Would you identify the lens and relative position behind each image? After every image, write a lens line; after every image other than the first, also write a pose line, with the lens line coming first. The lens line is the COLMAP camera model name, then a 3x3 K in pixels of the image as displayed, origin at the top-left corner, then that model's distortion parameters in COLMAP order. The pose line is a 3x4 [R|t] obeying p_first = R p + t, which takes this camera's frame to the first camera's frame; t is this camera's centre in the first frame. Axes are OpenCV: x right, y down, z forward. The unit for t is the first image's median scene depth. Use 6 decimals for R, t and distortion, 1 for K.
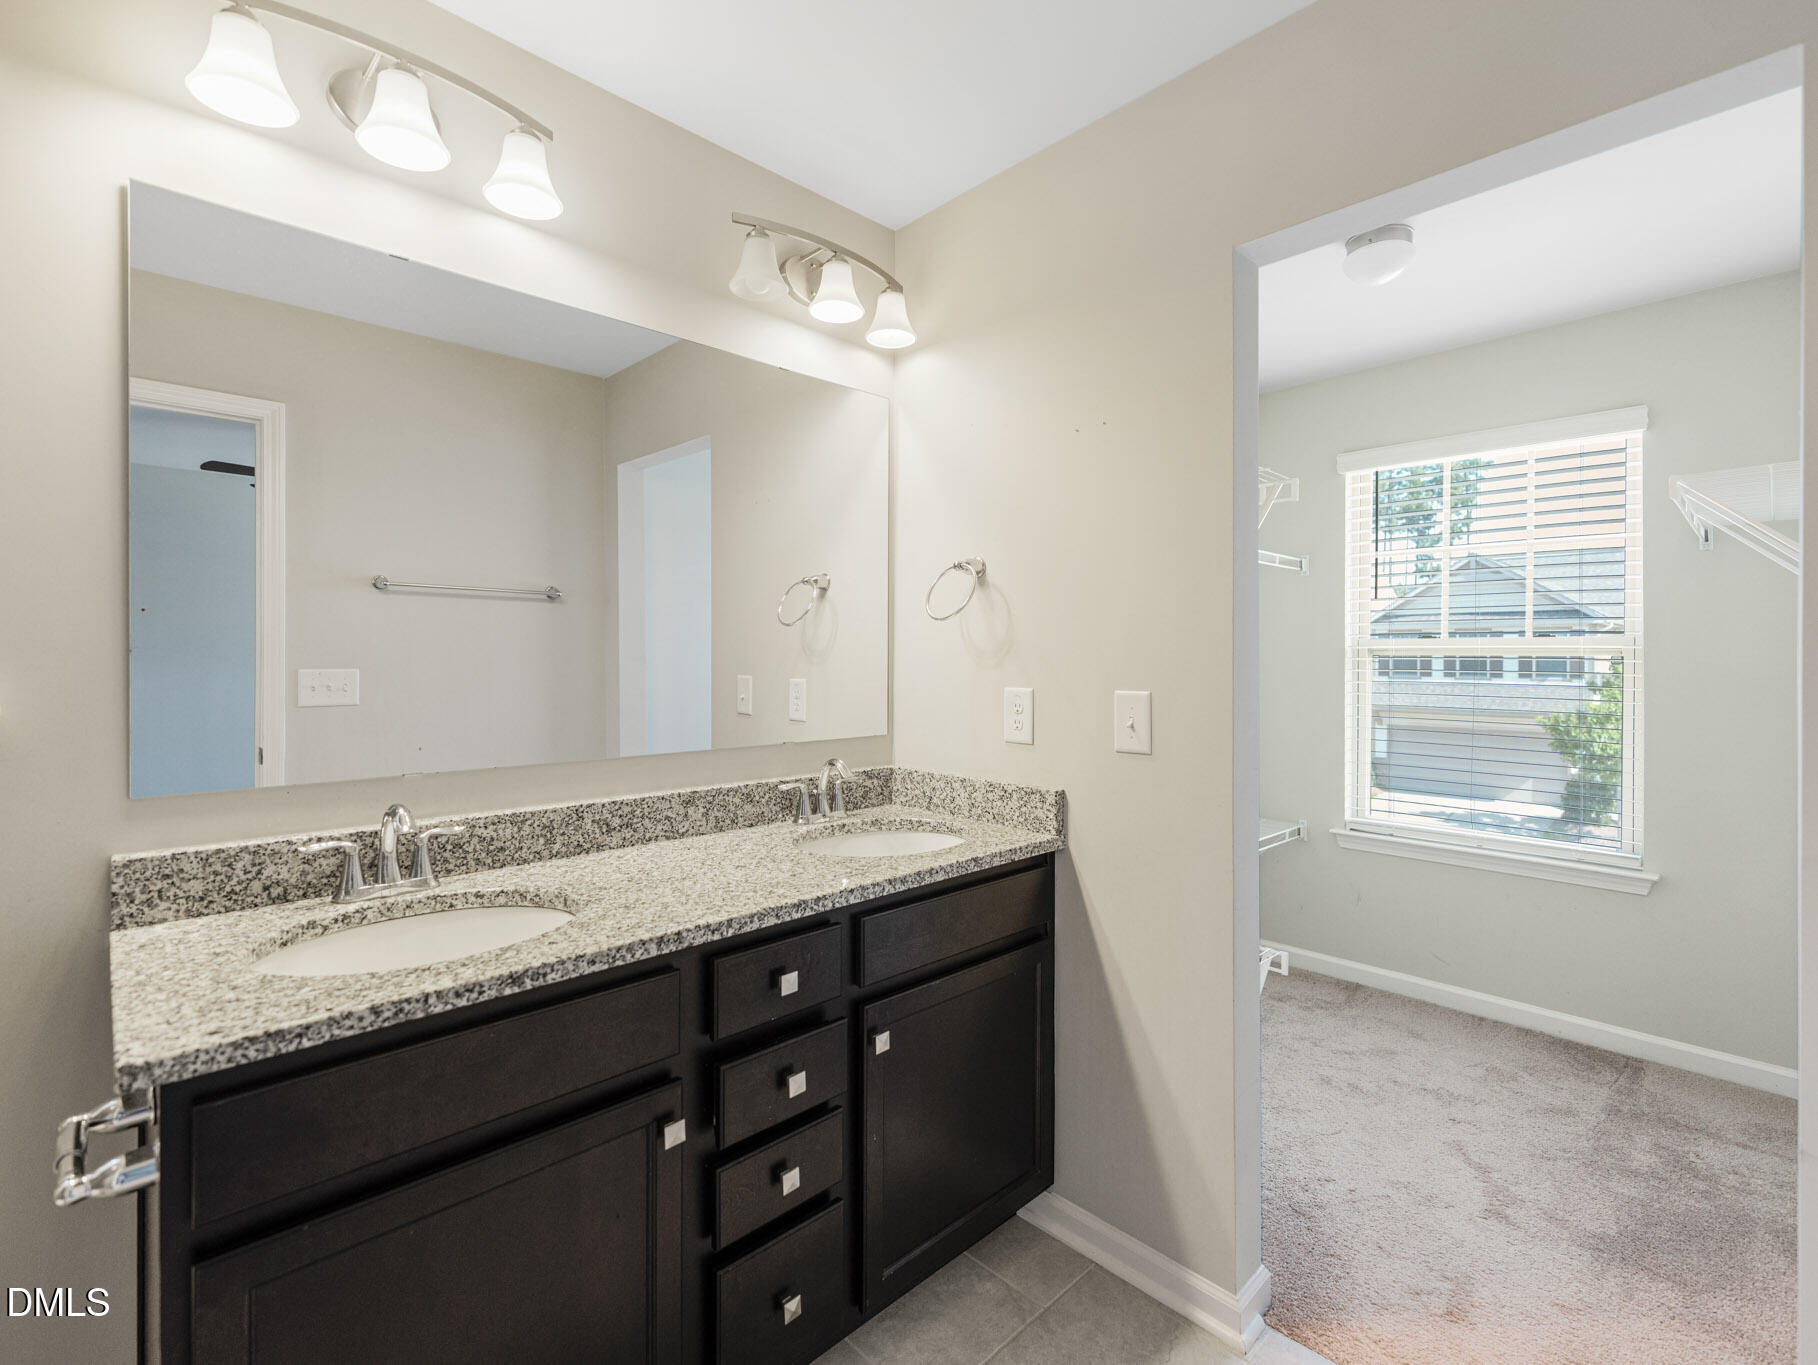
lens RADIAL K [[847.2, 0, 906.8], [0, 847.2, 634.8], [0, 0, 1]] dist [-0.000752, -0.000227]
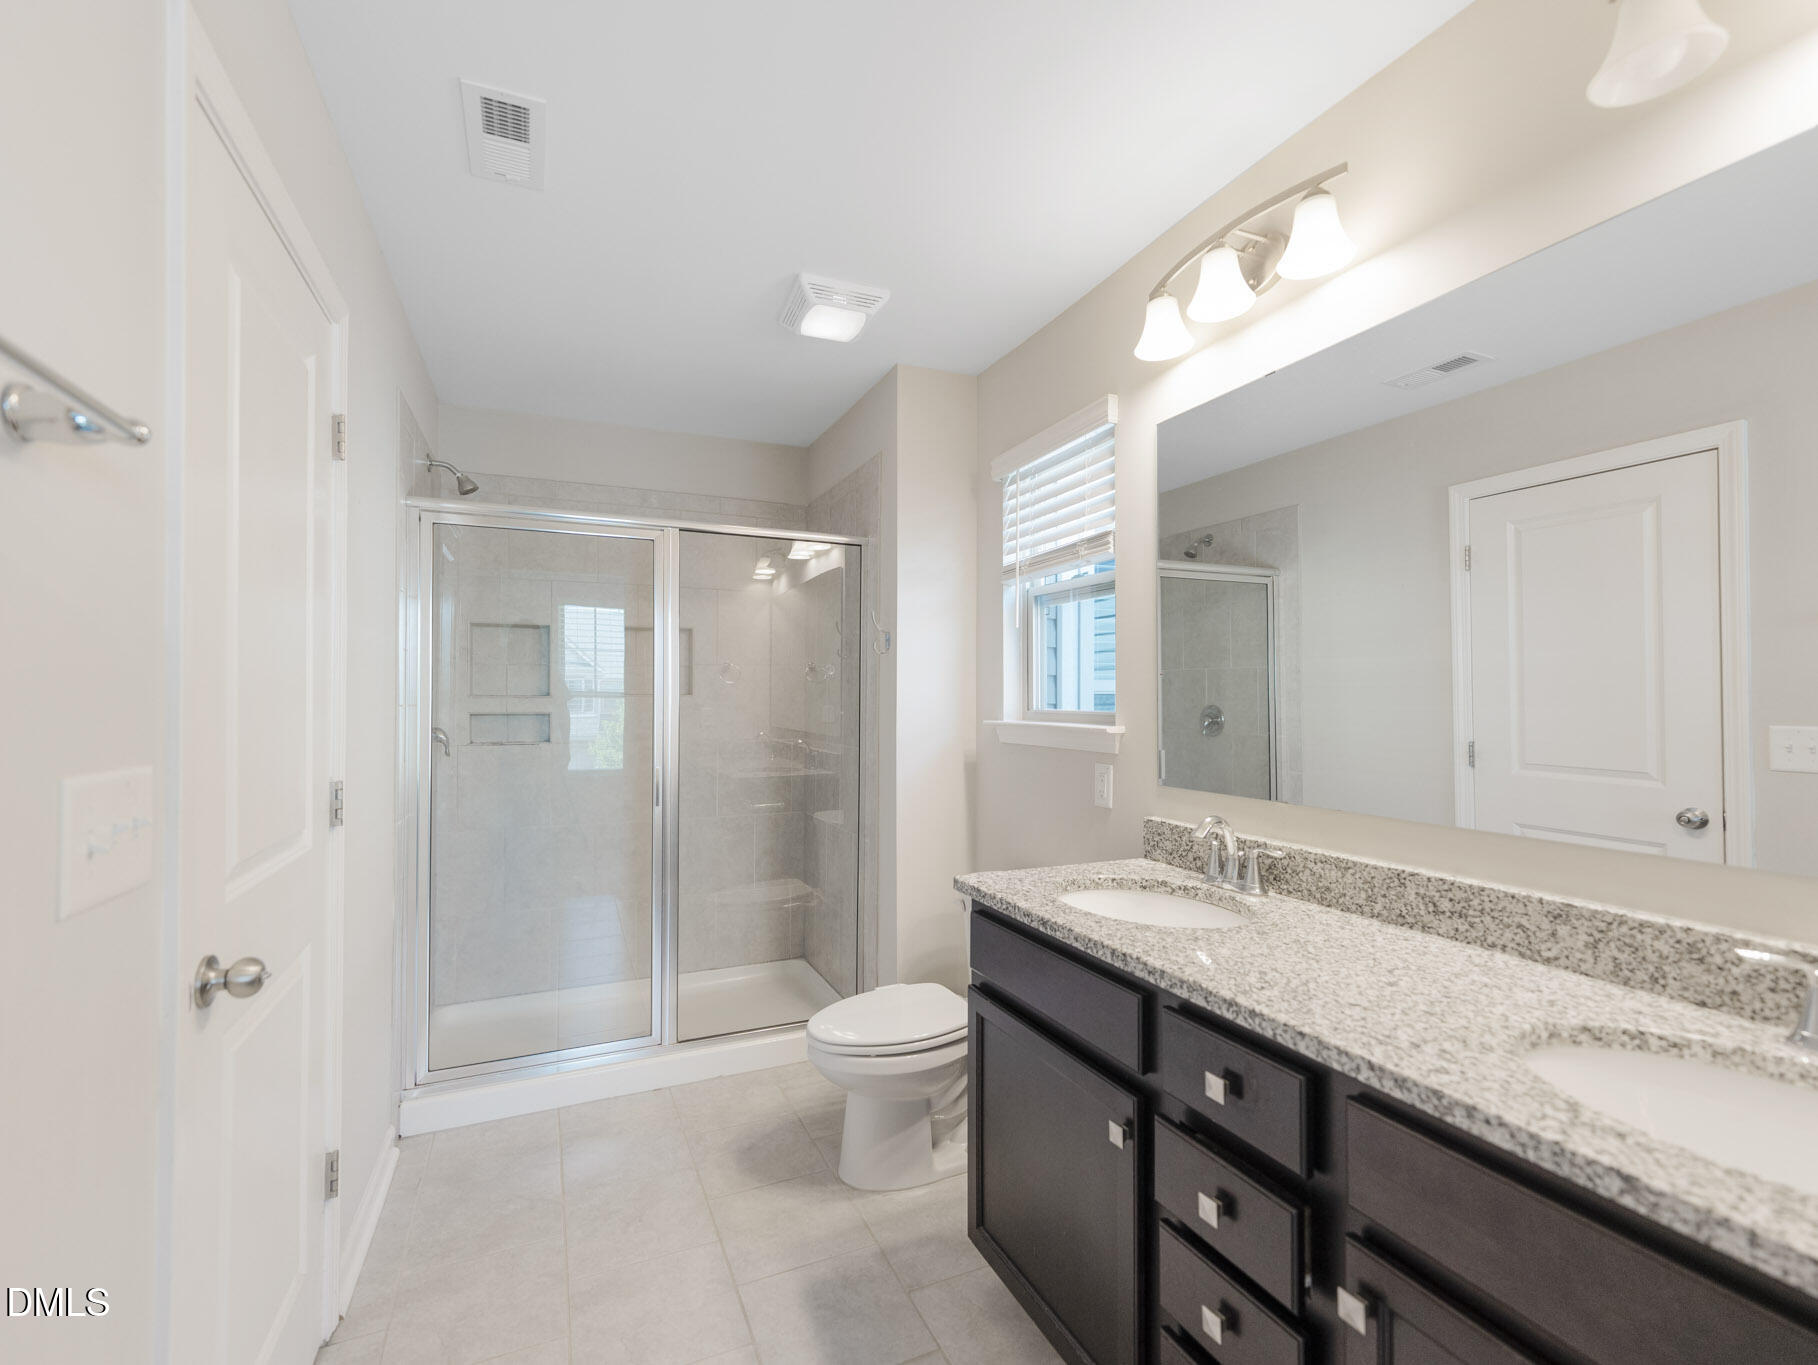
lens RADIAL K [[795.8, 0, 909.0], [0, 795.8, 682.5], [0, 0, 1]] dist [0.000782, 0.000111]
pose [[-0.331311, -0.030171, -0.943039, 0.595587], [0.011397, 0.999288, -0.035975, 0.030183], [0.943453, -0.022667, -0.330731, 0.821767]]
